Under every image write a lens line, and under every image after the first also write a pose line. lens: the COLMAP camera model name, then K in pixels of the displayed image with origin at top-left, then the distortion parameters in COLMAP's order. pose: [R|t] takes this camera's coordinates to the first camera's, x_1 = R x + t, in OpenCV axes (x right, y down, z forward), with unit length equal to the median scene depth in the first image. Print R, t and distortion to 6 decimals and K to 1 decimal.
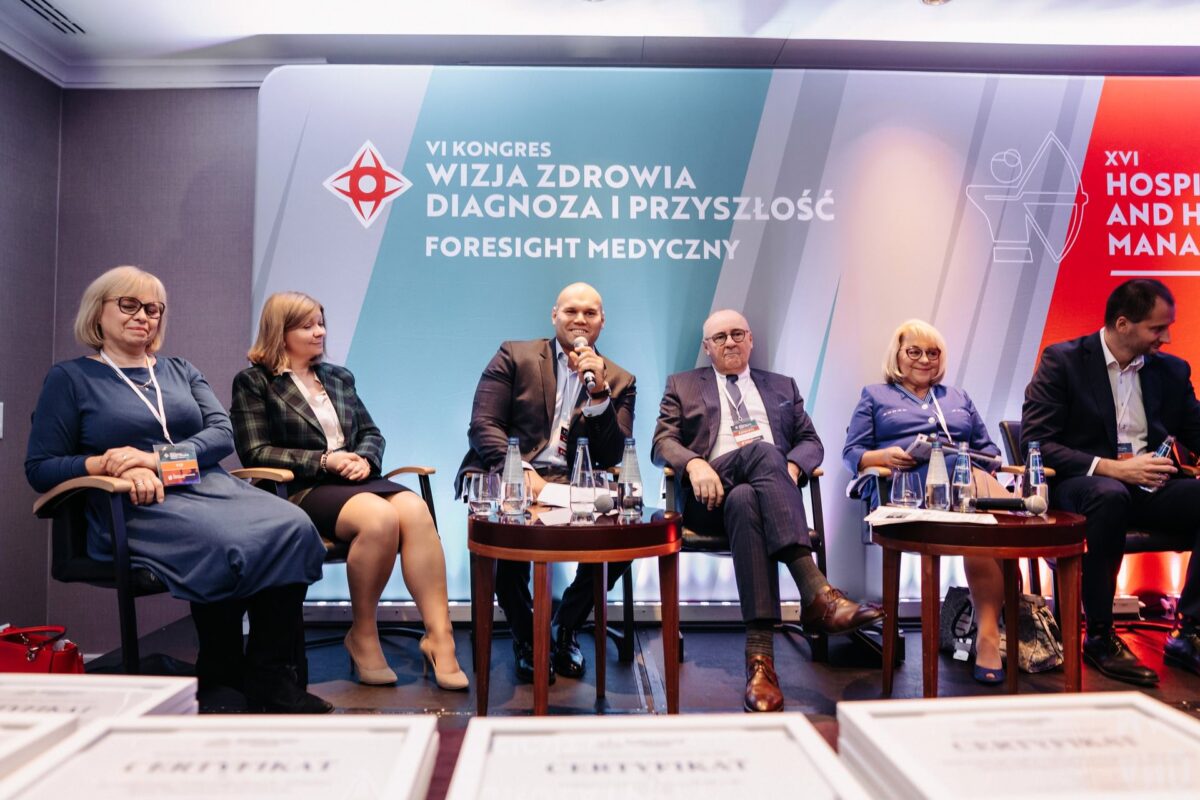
lens RADIAL K [[826.8, 0, 600.0], [0, 826.8, 400.0], [0, 0, 1]] dist [-0.080747, 0.062670]
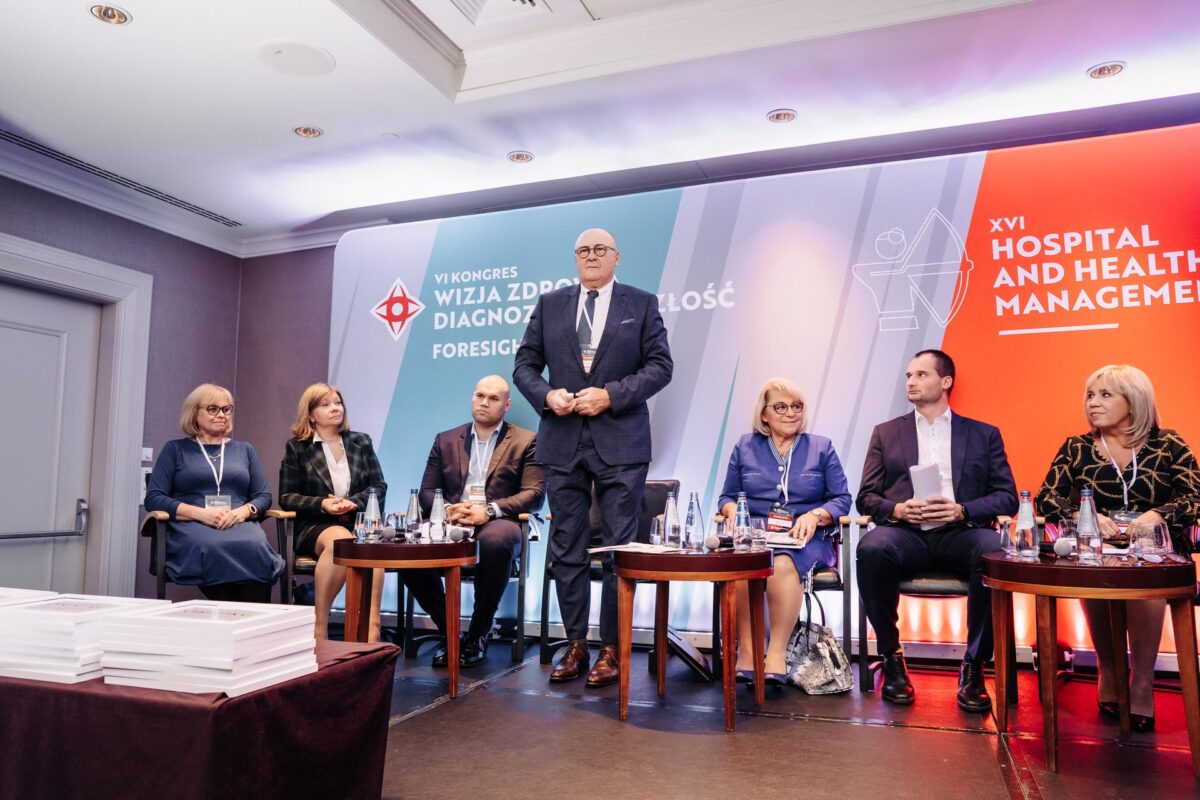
lens RADIAL K [[826.8, 0, 600.0], [0, 826.8, 400.0], [0, 0, 1]] dist [-0.080747, 0.062670]
pose [[0.934158, -0.042547, -0.354313, 0.522966], [0.015732, 0.996812, -0.078224, 0.005154], [0.356512, 0.067500, 0.931849, -0.169802]]
